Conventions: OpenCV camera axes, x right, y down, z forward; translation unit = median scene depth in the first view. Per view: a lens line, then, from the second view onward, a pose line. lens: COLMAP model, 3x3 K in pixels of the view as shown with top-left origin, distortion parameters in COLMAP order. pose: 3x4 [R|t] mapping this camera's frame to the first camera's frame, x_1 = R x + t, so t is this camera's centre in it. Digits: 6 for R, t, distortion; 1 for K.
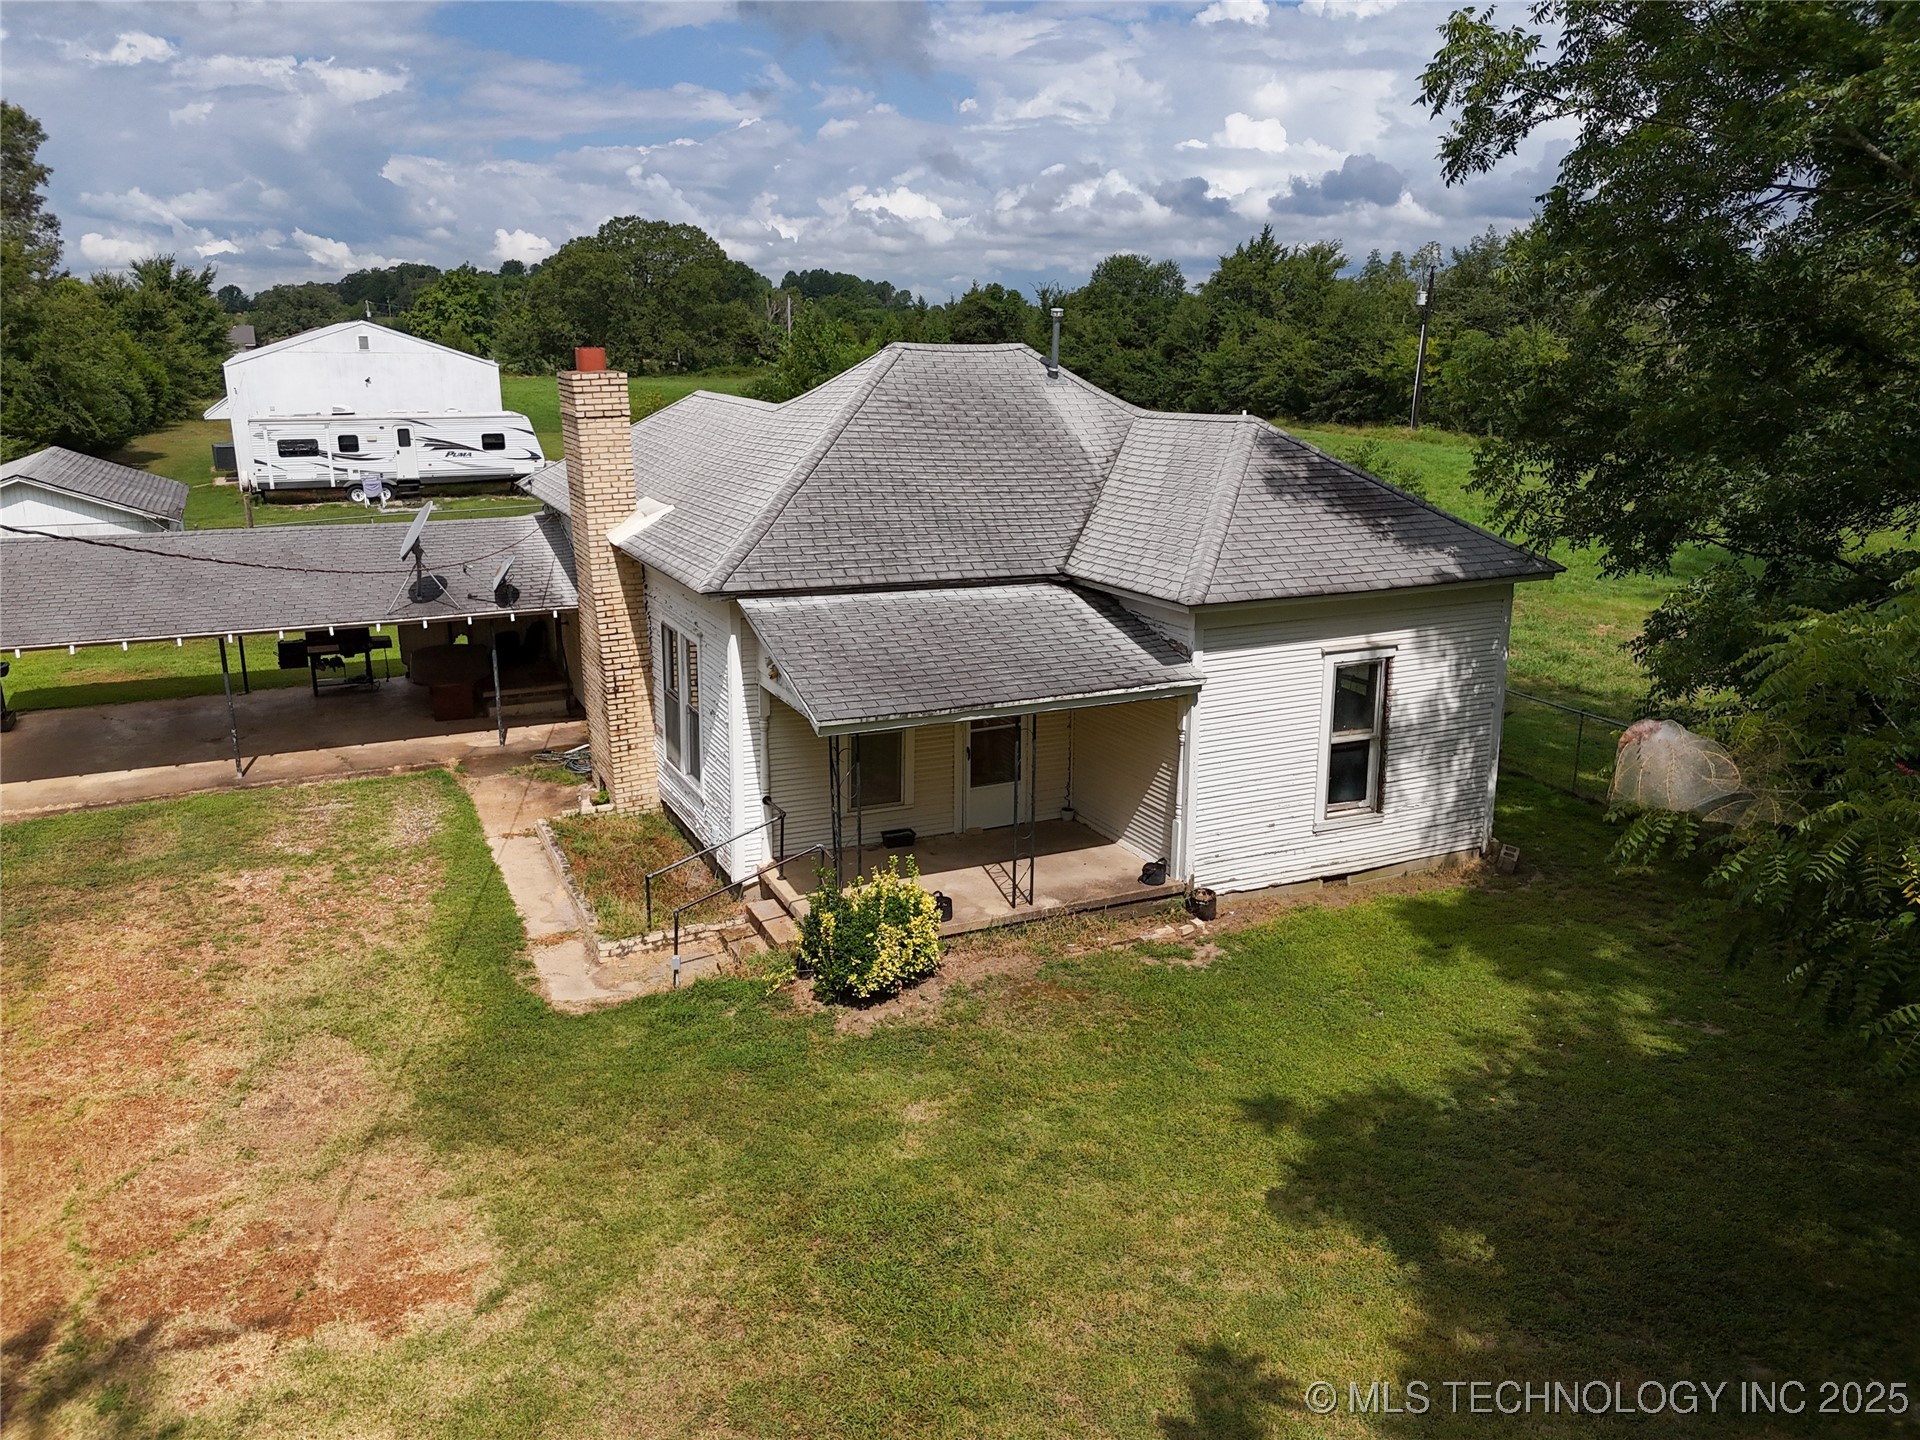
lens RADIAL K [[1428.2, 0, 950.7], [0, 1428.2, 674.5], [0, 0, 1]] dist [0.074310, -0.062242]
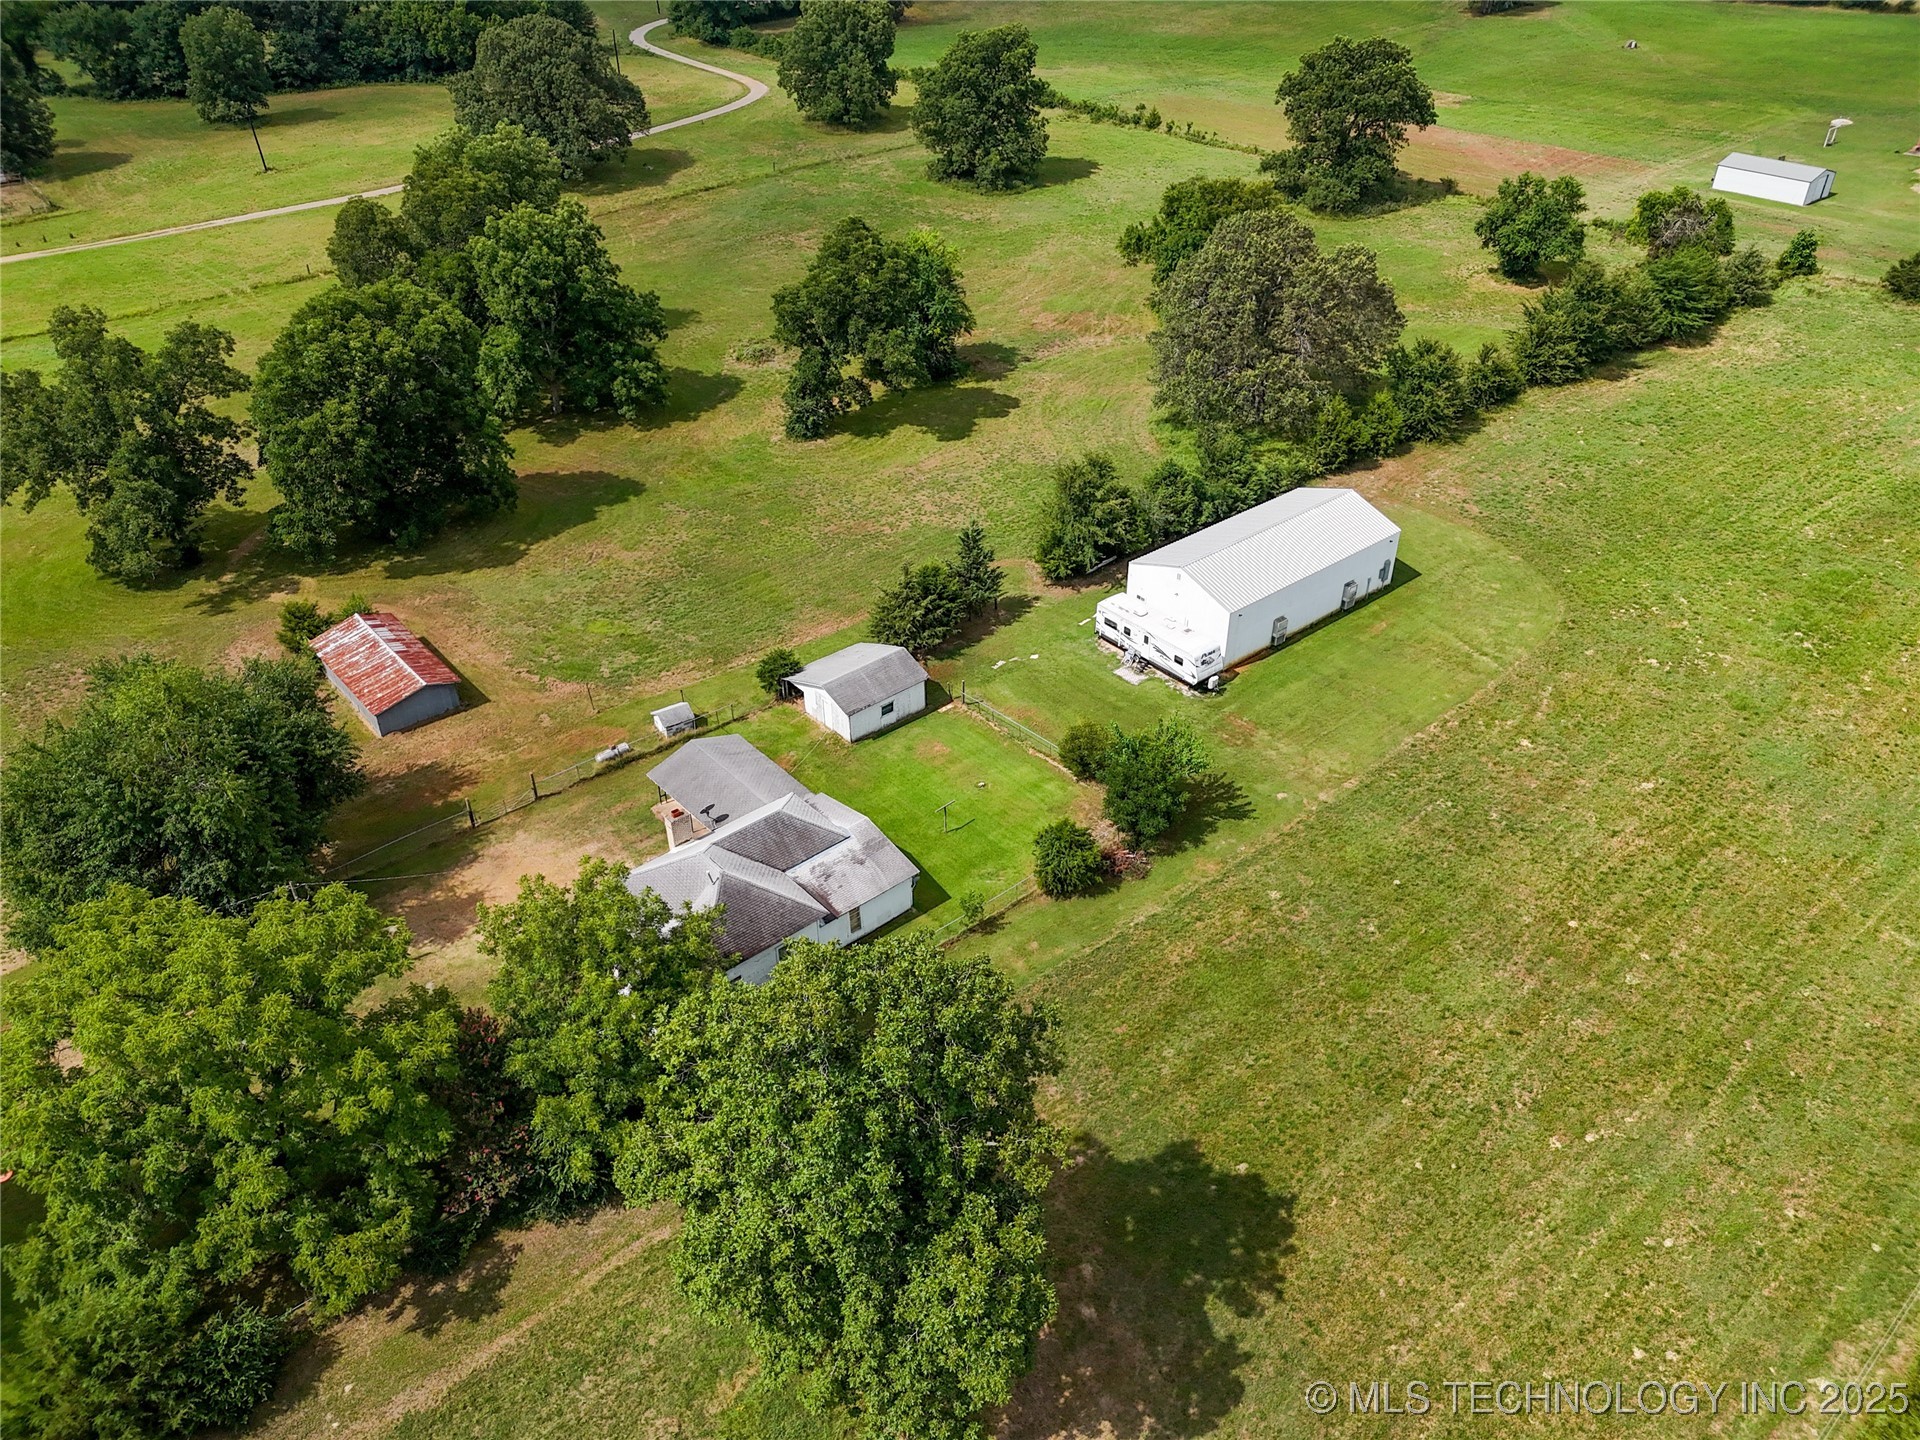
lens RADIAL K [[1415.8, 0, 961.8], [0, 1415.8, 713.9], [0, 0, 1]] dist [0.061224, -0.058222]
pose [[0.272000, 0.538051, -0.797820, 3.487819], [-0.222540, 0.841775, 0.491824, -3.002983], [0.936211, 0.043771, 0.348701, 0.392140]]
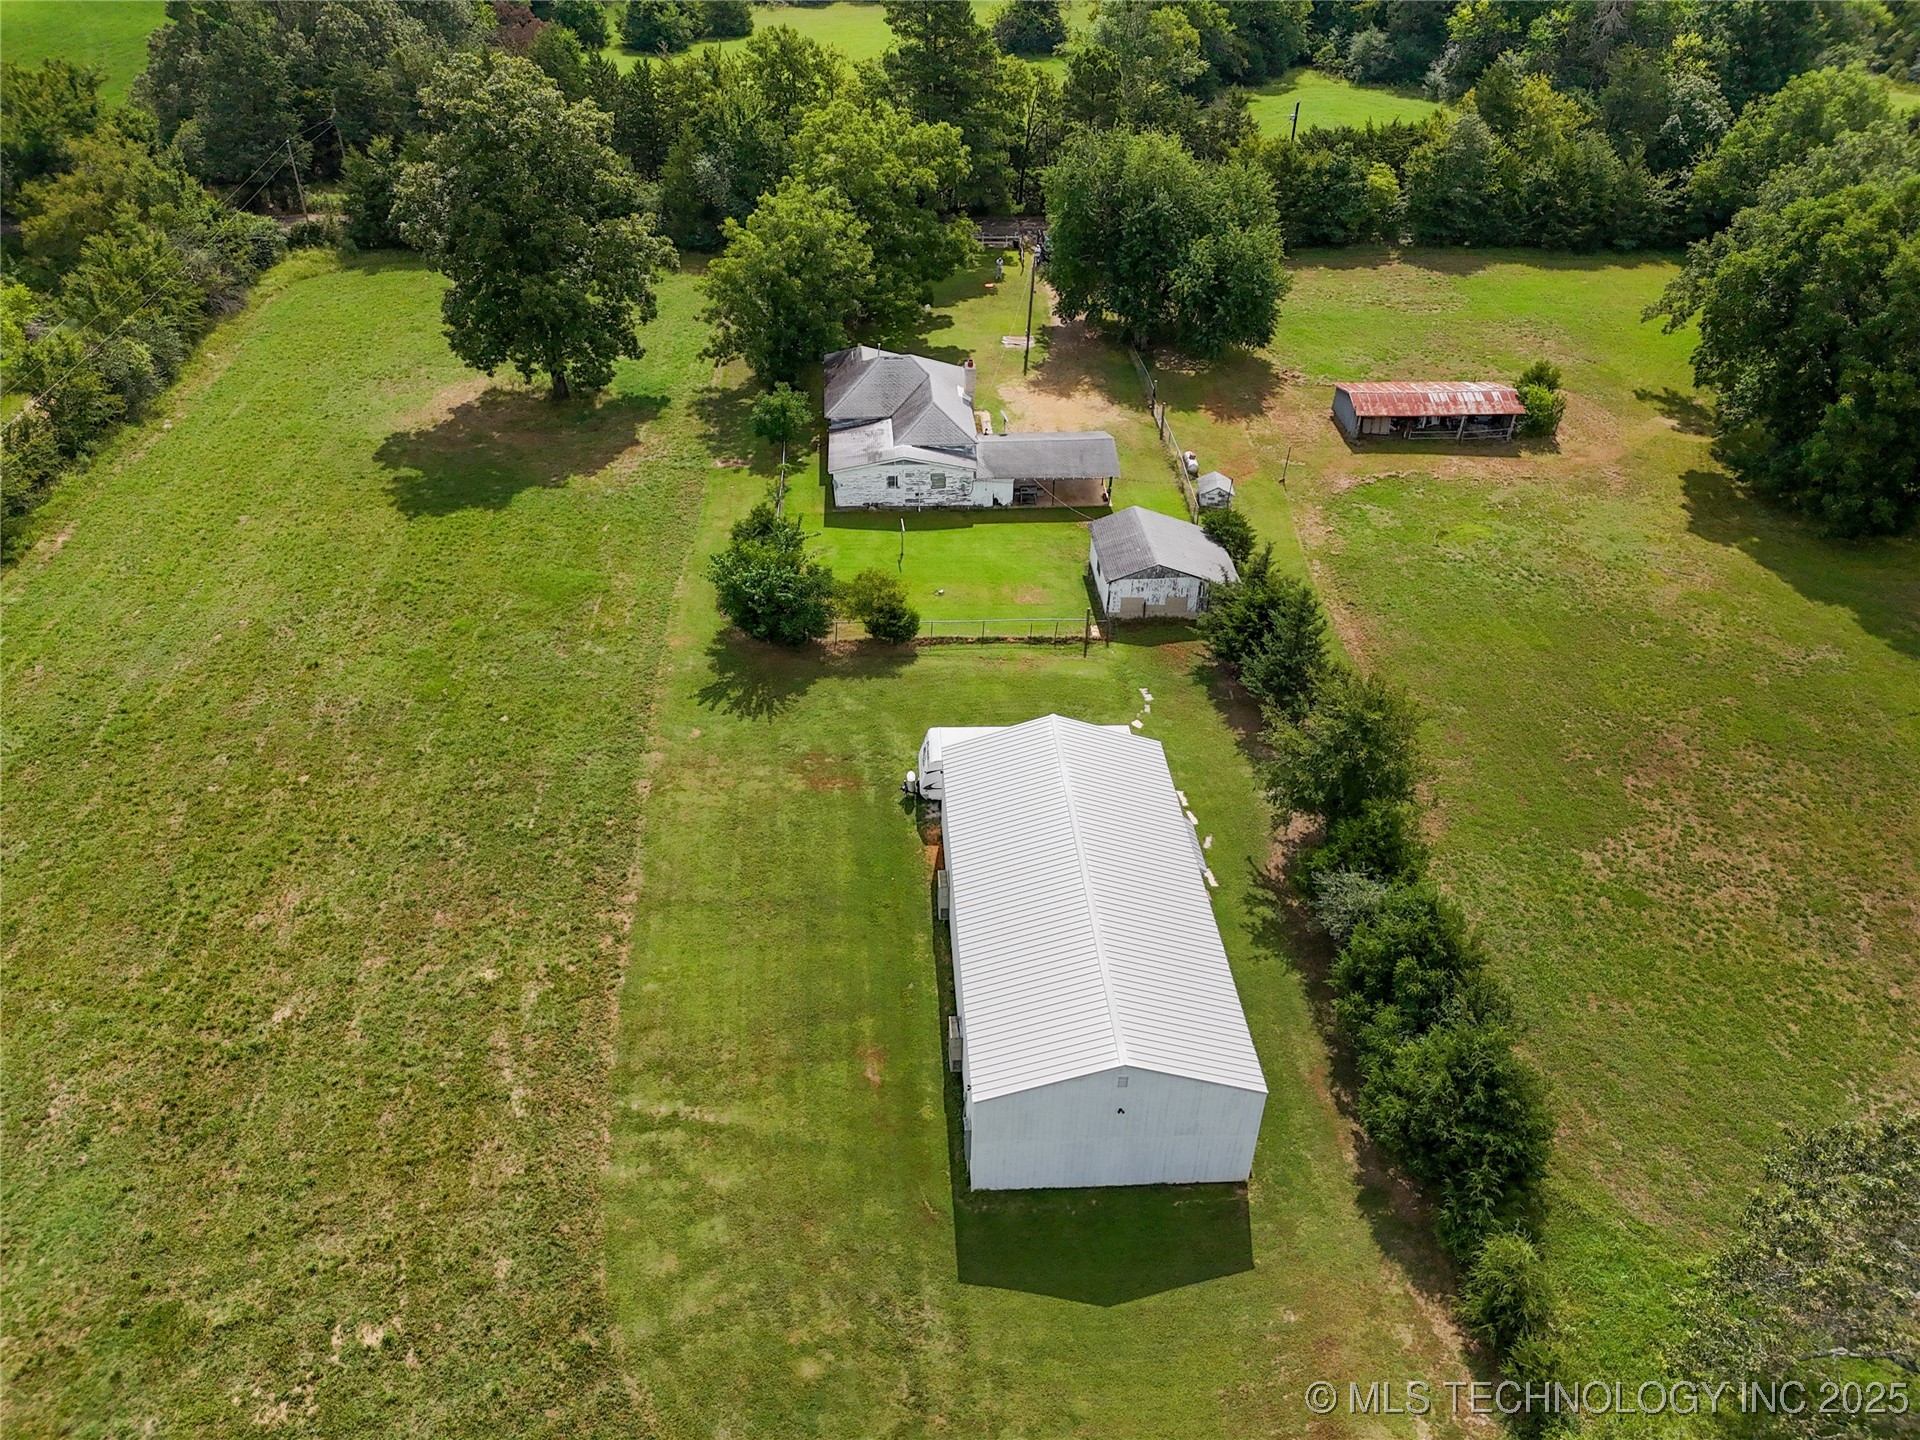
lens RADIAL K [[1407.9, 0, 960.2], [0, 1407.9, 723.8], [0, 0, 1]] dist [0.060619, -0.057017]
pose [[-0.935098, -0.225907, 0.273051, -2.108505], [0.060335, 0.657753, 0.750813, -3.531992], [-0.349214, 0.718559, -0.601434, 5.581138]]
